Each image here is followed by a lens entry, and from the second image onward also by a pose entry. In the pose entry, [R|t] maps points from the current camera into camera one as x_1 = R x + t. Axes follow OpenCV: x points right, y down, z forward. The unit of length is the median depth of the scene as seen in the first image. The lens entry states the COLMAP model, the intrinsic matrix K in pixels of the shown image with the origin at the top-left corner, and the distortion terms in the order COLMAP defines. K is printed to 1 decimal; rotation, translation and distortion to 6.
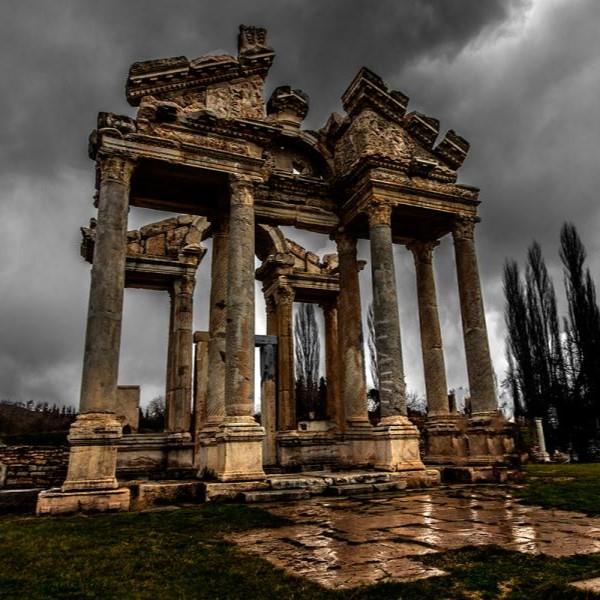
lens RADIAL K [[523.3, 0, 331.1], [0, 523.3, 303.5], [0, 0, 1]] dist [0.013838, 0.000333]
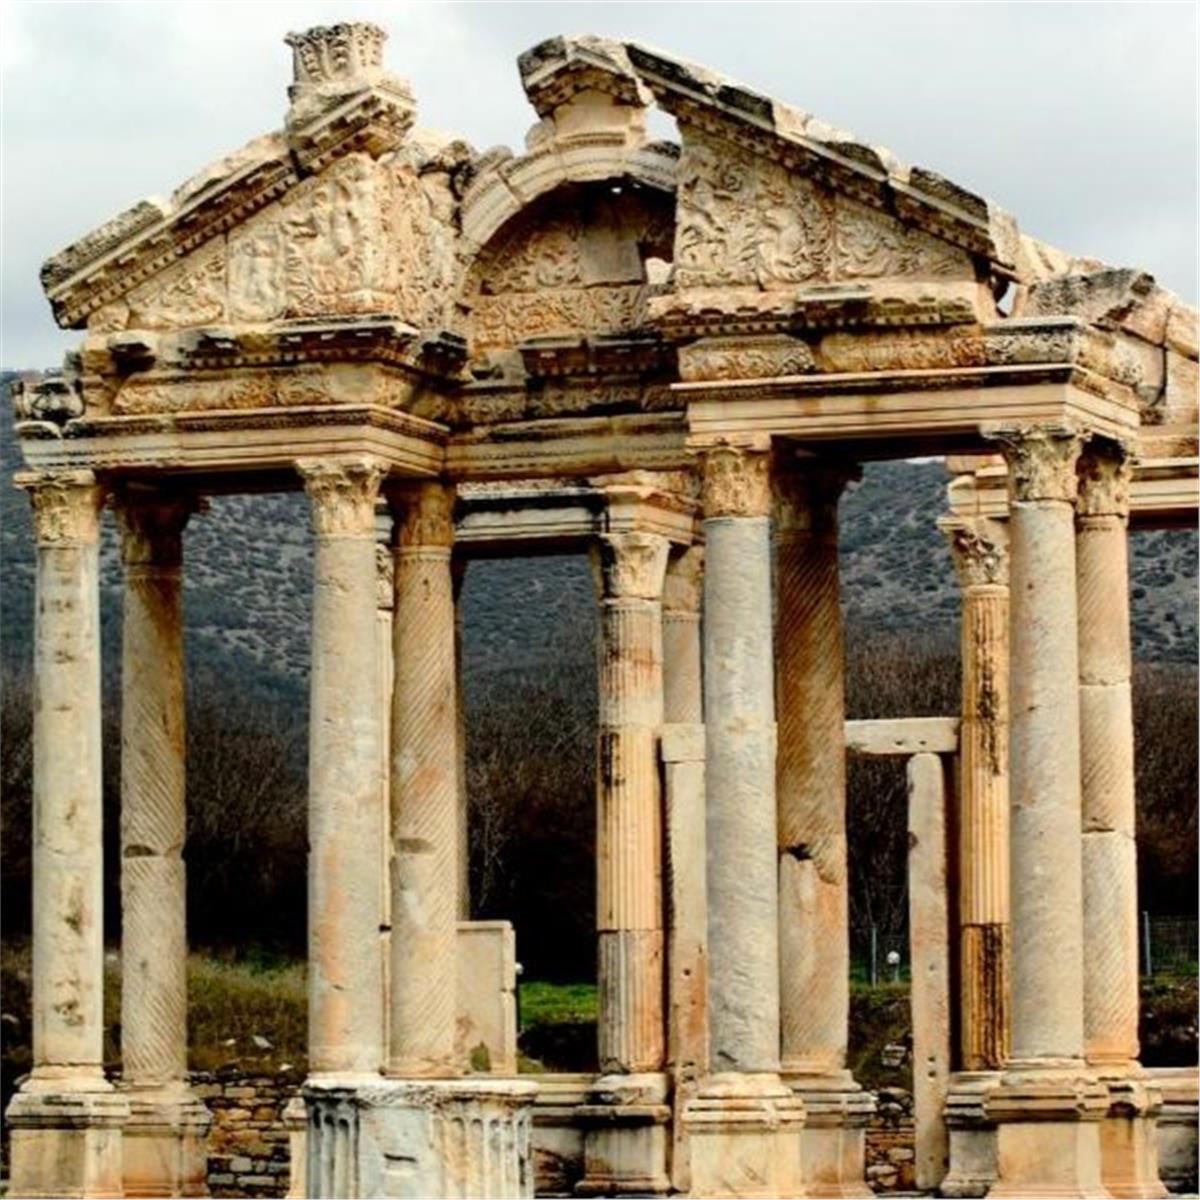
lens RADIAL K [[6281.9, 0, 600.0], [0, 6281.9, 600.0], [0, 0, 1]] dist [-0.350988, 1.017728]
pose [[0.710373, -0.023826, -0.703422, 3.224414], [0.170316, 0.975543, 0.138956, -0.751853], [0.682908, -0.218514, 0.697057, -2.104888]]
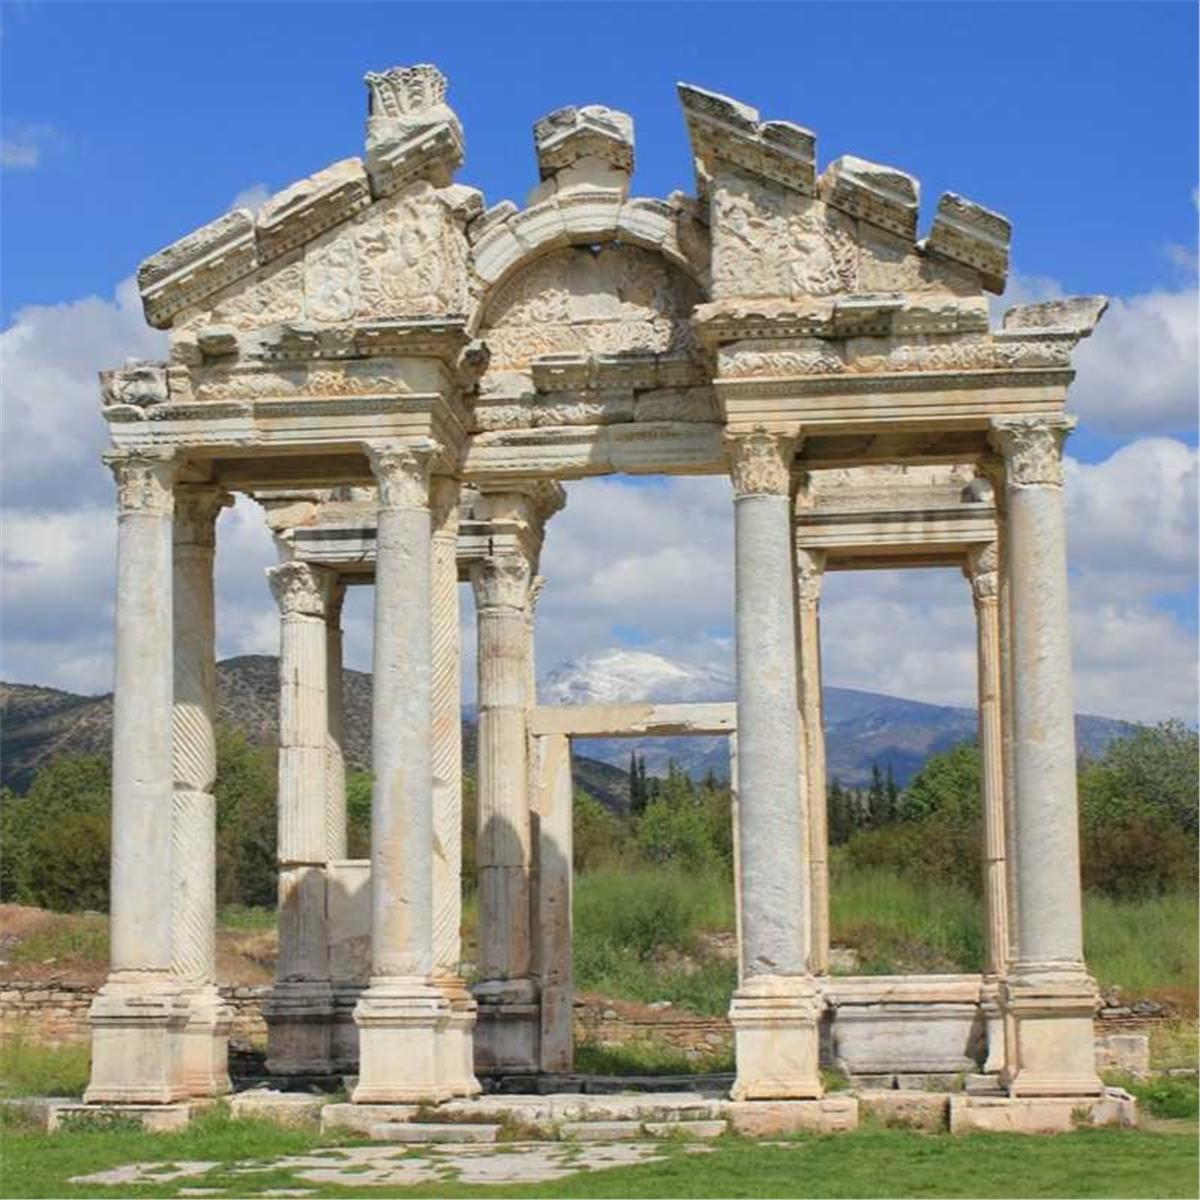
lens RADIAL K [[2832.3, 0, 581.1], [0, 2832.3, 598.6], [0, 0, 1]] dist [-0.059858, 0.181852]
pose [[0.857785, -0.043243, -0.512186, 1.195823], [0.116751, 0.986801, 0.112216, -0.364349], [0.500573, -0.156055, 0.851512, -0.987828]]
